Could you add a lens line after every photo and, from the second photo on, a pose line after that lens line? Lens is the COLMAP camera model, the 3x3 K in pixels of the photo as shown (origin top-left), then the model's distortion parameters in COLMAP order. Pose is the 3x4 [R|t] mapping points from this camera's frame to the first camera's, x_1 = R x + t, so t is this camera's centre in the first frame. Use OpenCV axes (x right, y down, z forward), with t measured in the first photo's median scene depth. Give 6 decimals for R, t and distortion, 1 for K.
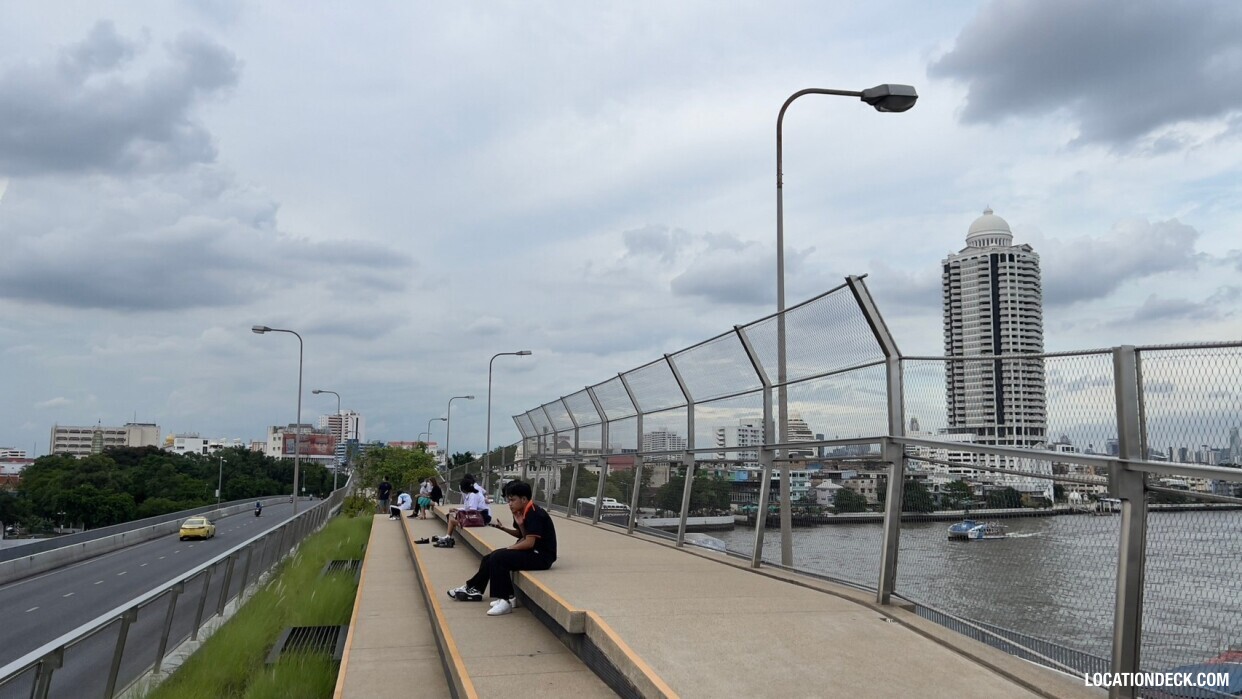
lens RADIAL K [[950.9, 0, 601.7], [0, 950.9, 360.7], [0, 0, 1]] dist [0.023193, 0.000149]
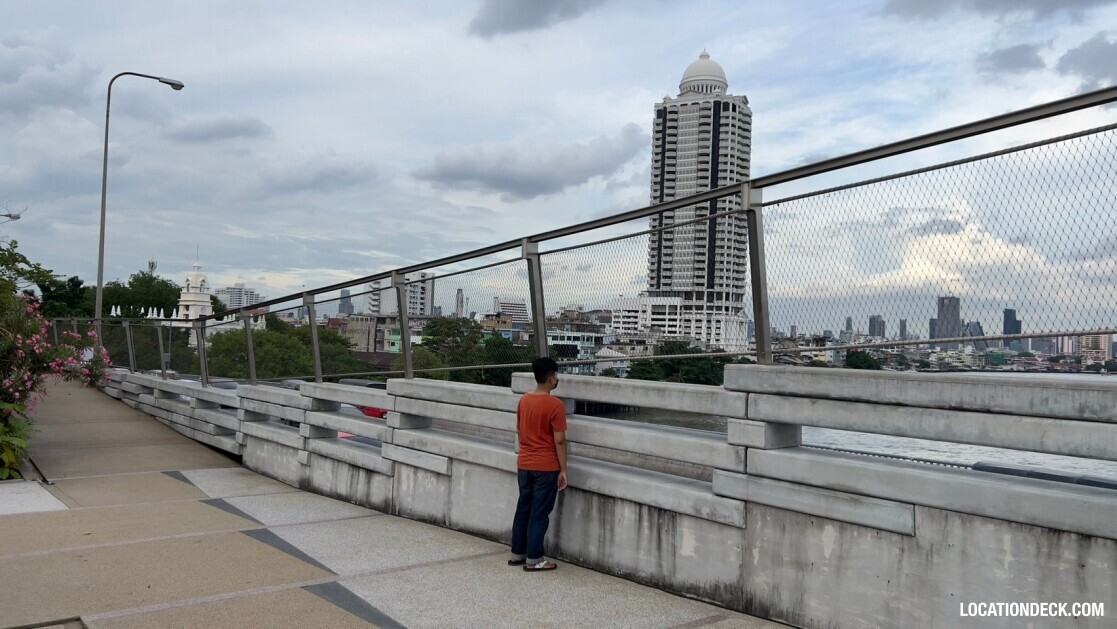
lens RADIAL K [[843.2, 0, 553.1], [0, 843.2, 325.1], [0, 0, 1]] dist [0.058679, -0.058764]
pose [[0.902111, 0.032607, 0.430270, -0.069745], [-0.078179, 0.992989, 0.088661, 0.040494], [-0.424363, -0.113620, 0.898336, 0.320180]]
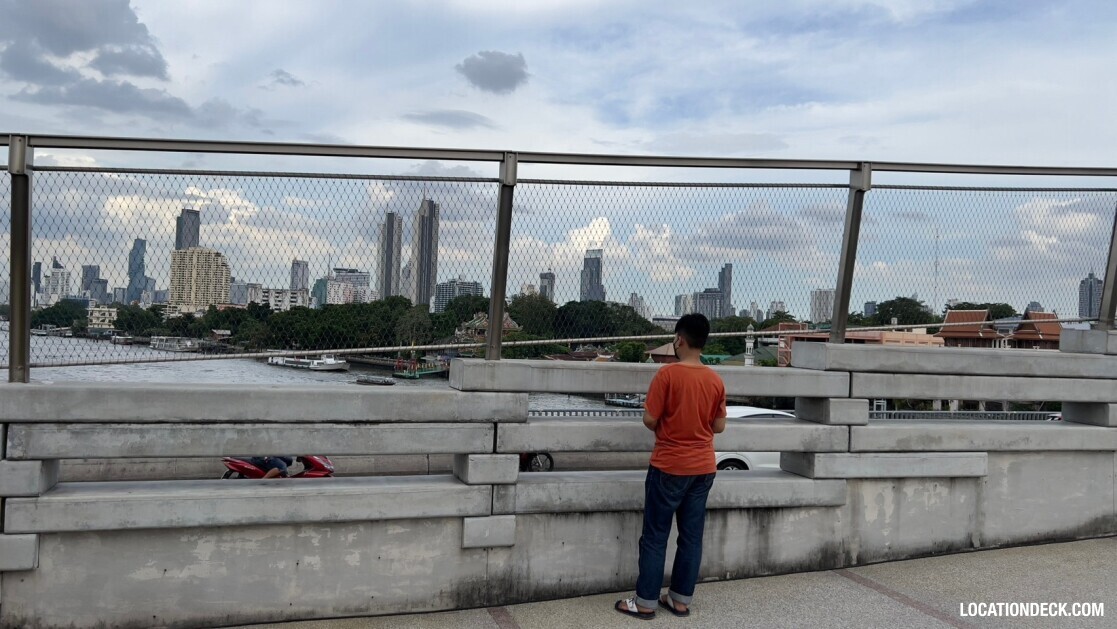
lens RADIAL K [[838.5, 0, 560.5], [0, 838.5, 317.7], [0, 0, 1]] dist [0.070909, -0.076229]
pose [[-0.088588, 0.005979, 0.996050, -0.078228], [-0.157600, 0.987302, -0.019944, 0.045646], [-0.983521, -0.158745, -0.086520, 0.352968]]
